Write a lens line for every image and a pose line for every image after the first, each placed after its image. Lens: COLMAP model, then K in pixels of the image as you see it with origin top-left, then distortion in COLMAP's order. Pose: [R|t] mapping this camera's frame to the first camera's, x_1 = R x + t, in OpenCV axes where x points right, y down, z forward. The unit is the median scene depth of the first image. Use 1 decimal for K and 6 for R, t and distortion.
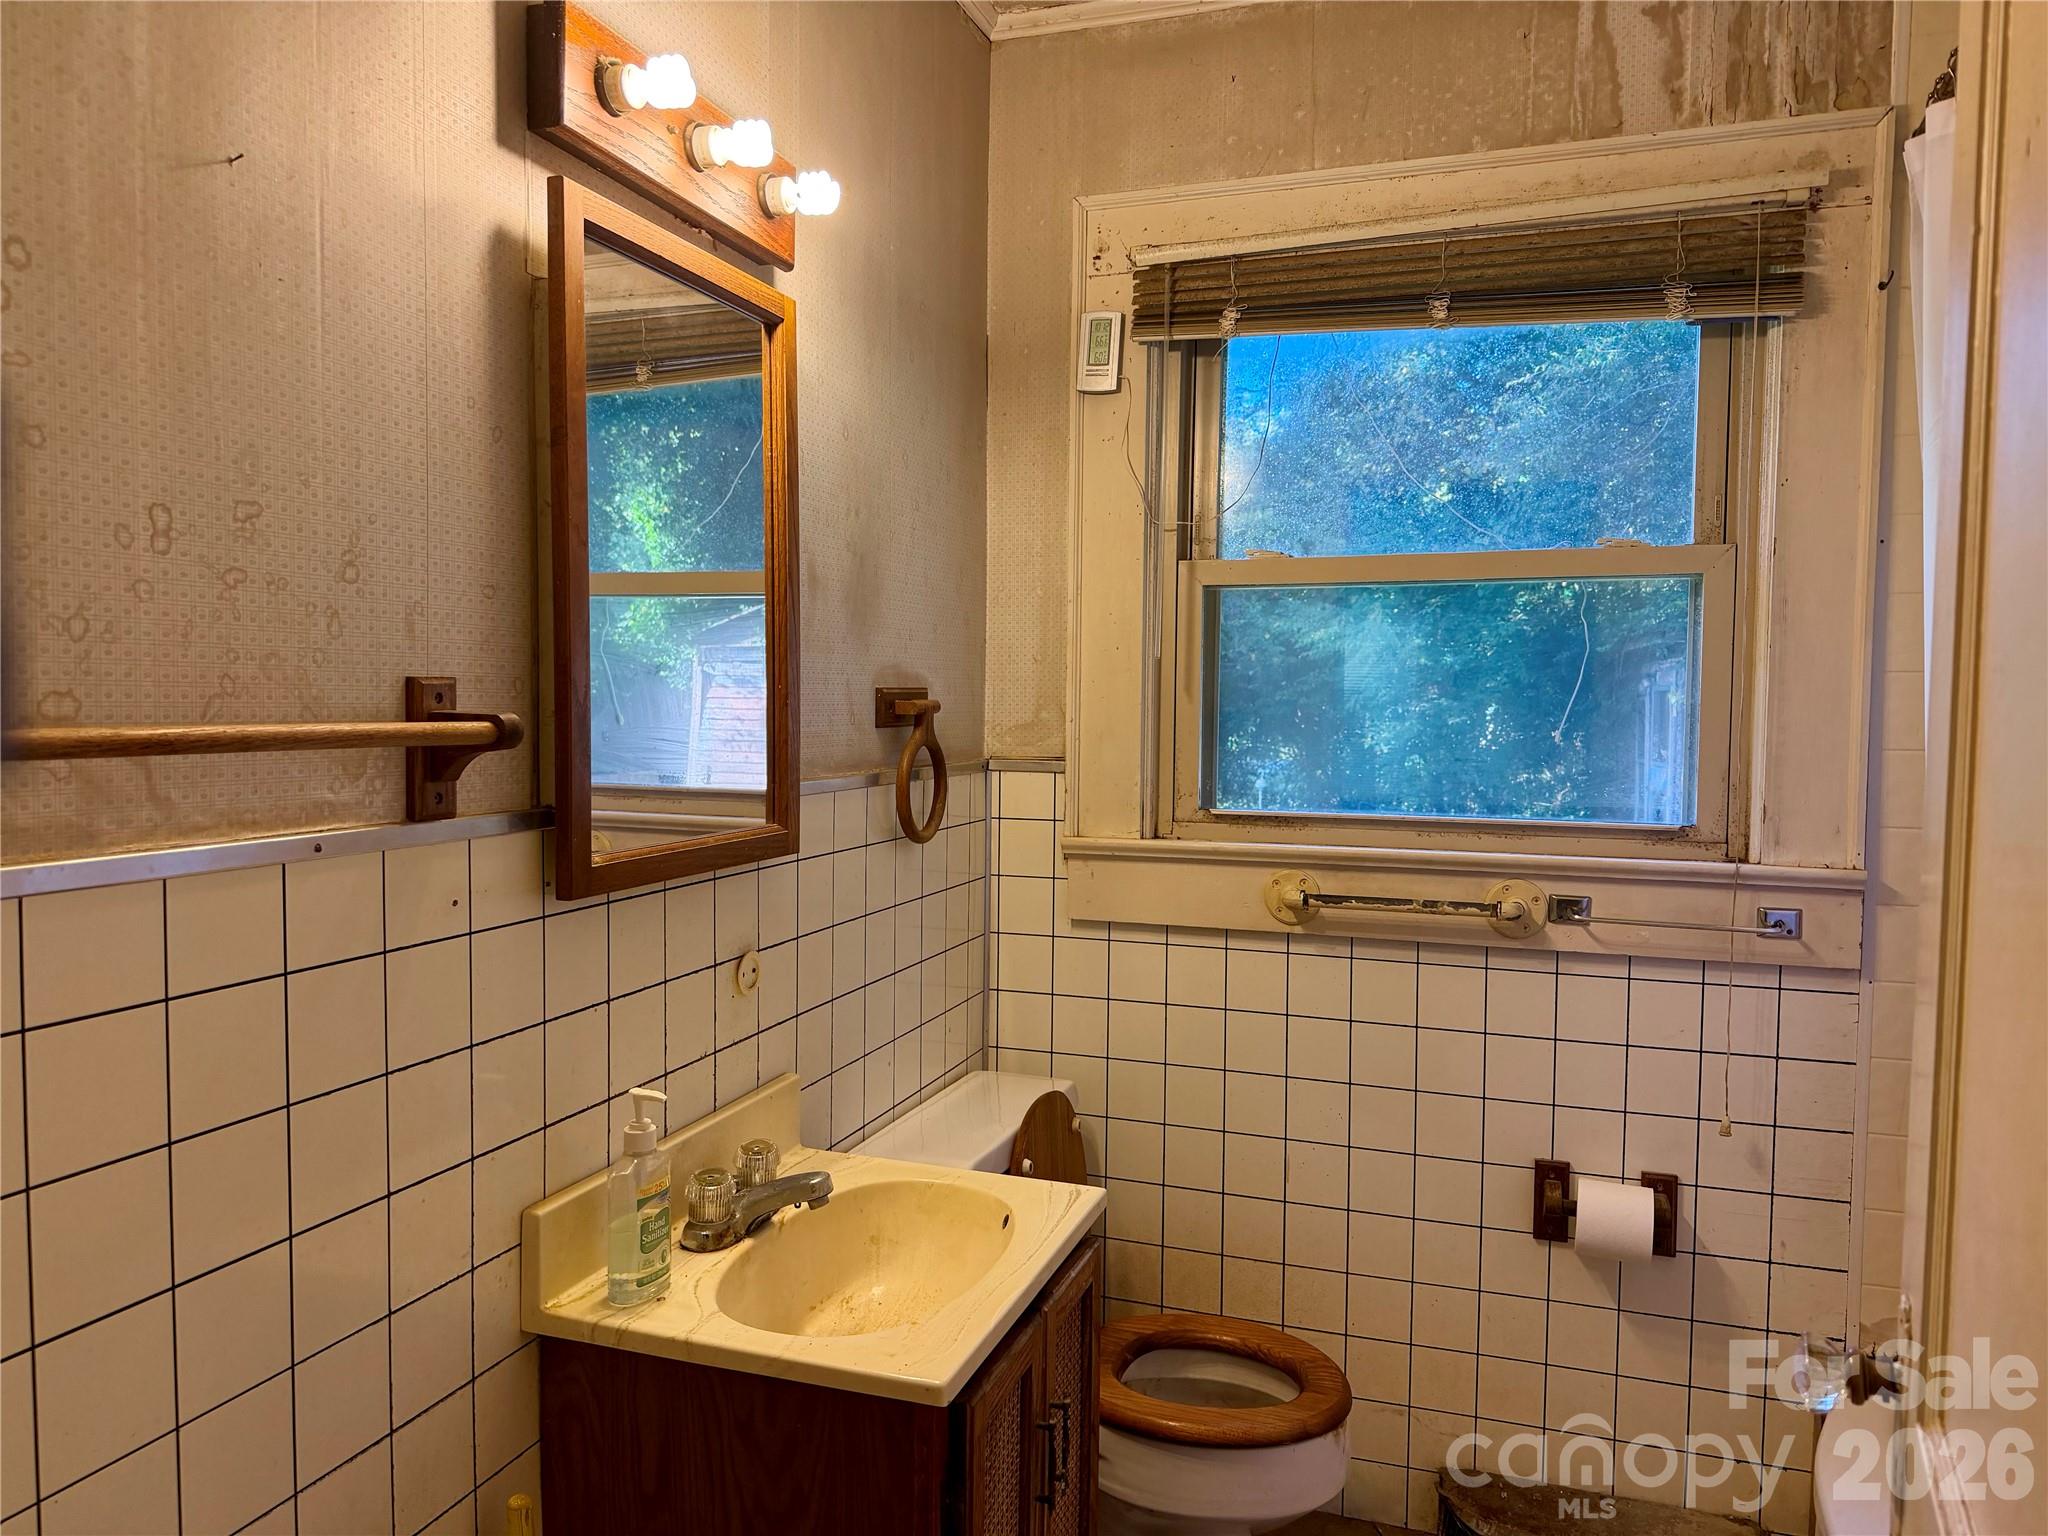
lens RADIAL K [[1523.1, 0, 1024.0], [0, 1523.1, 768.0], [0, 0, 1]] dist [0.061880, -0.076991]
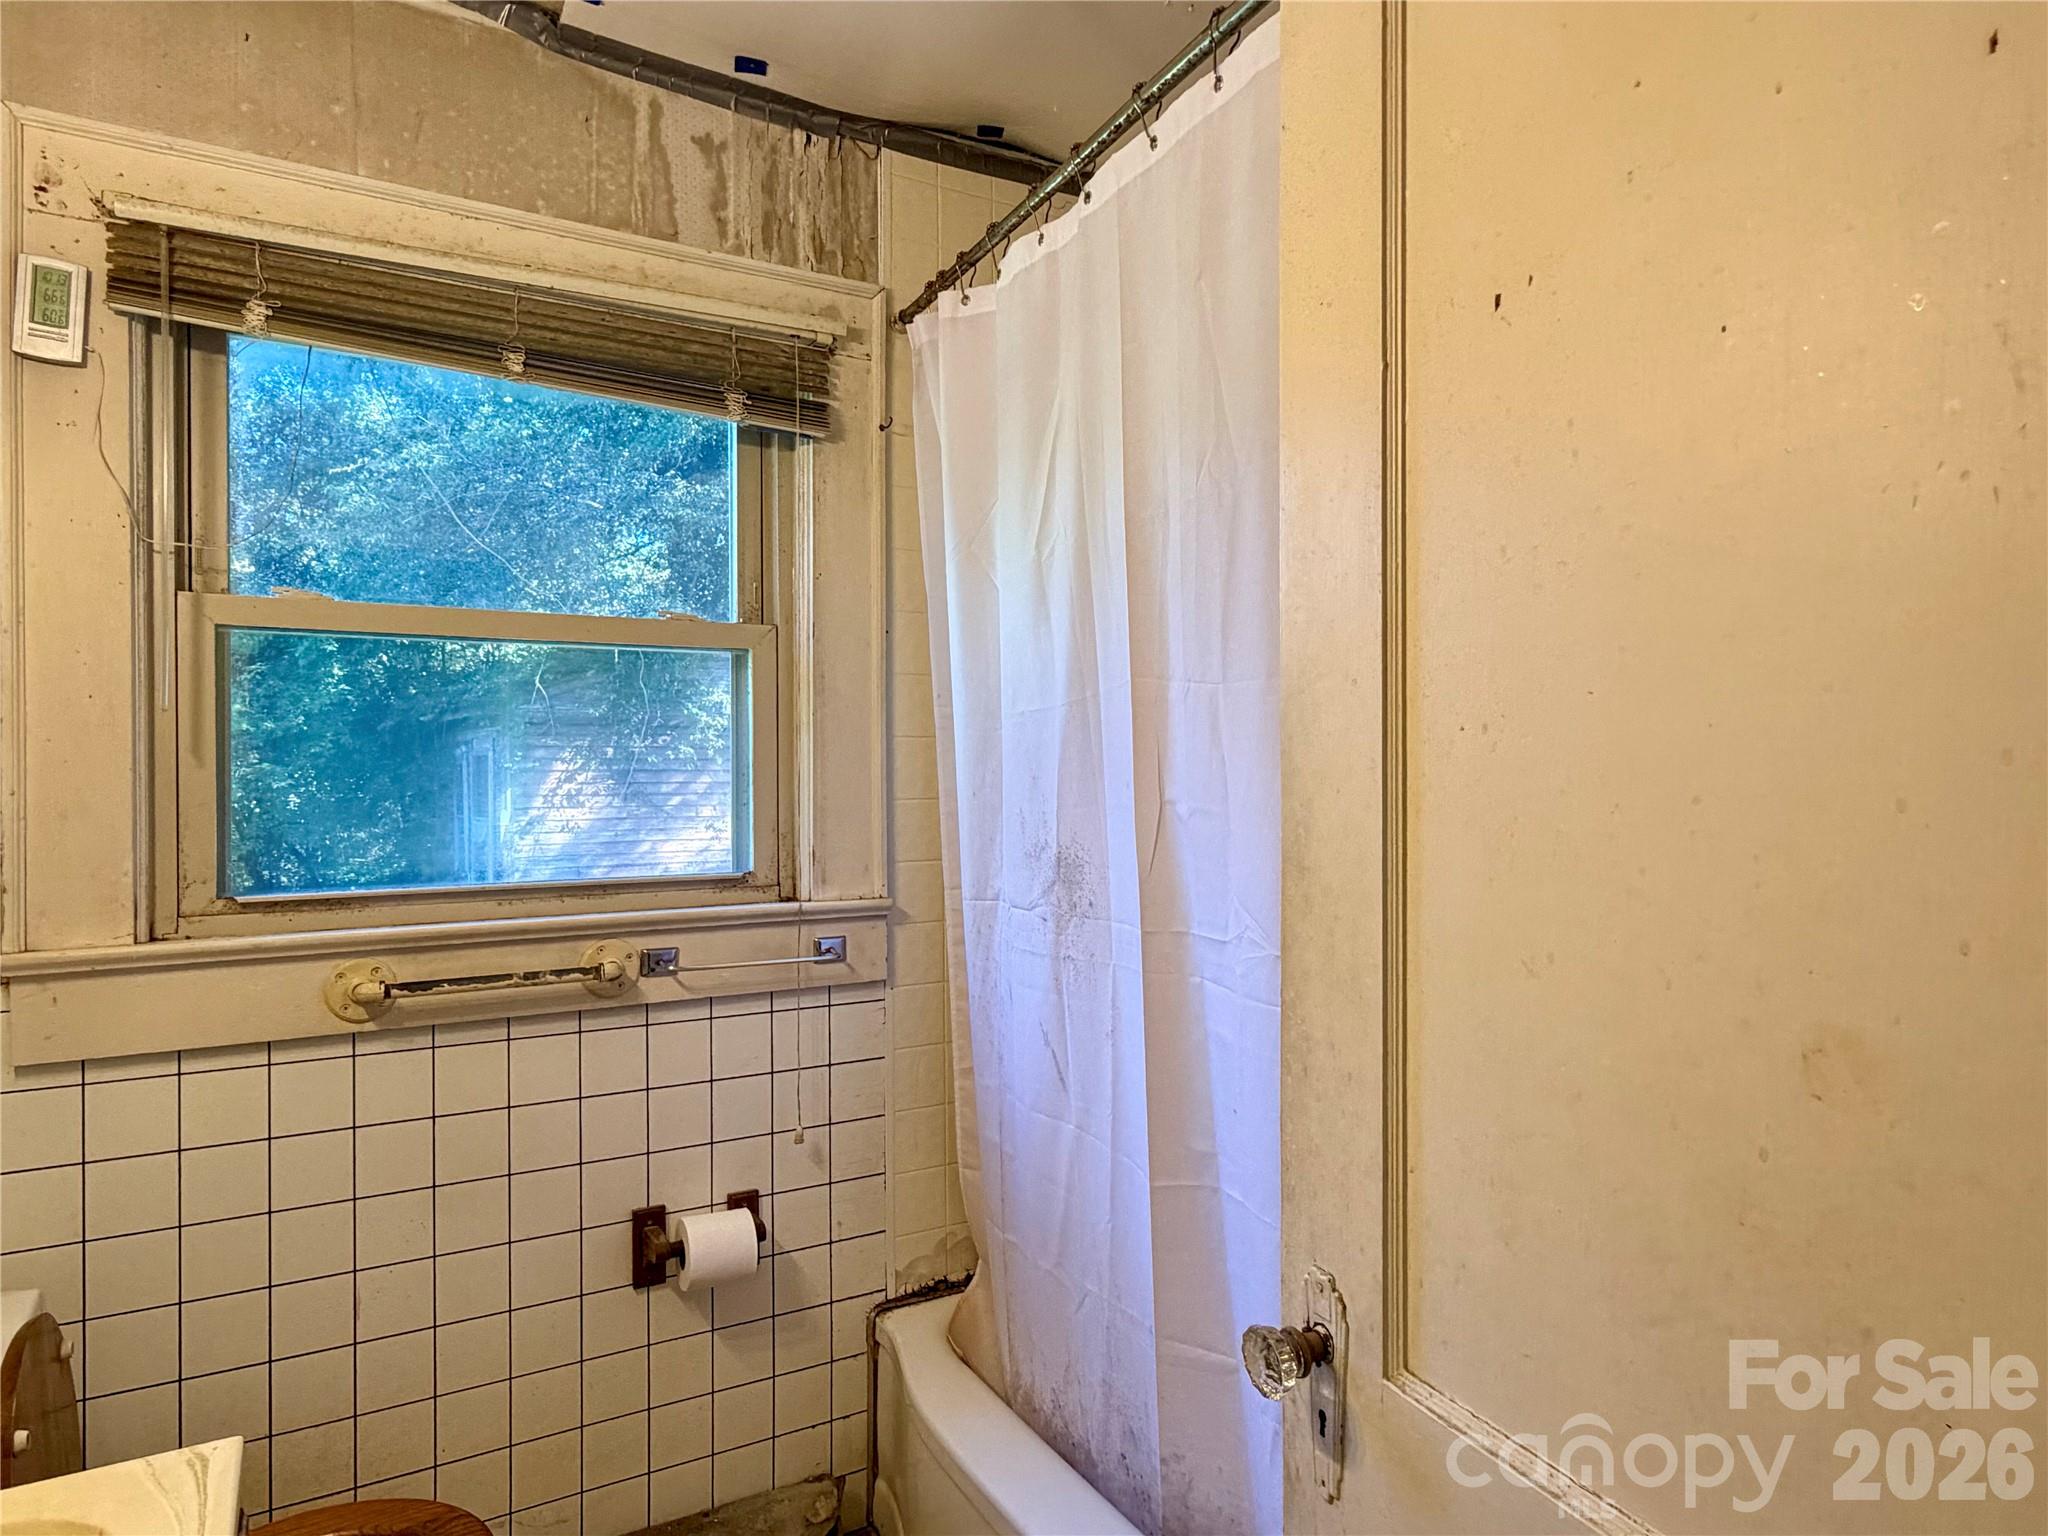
lens RADIAL K [[1230.5, 0, 1024.0], [0, 1230.5, 768.0], [0, 0, 1]] dist [0.004675, 0.000965]
pose [[0.636722, -0.013308, 0.770979, -0.130325], [0.044203, 0.998837, -0.019264, -0.012362], [-0.769826, 0.046345, 0.636569, 0.267593]]
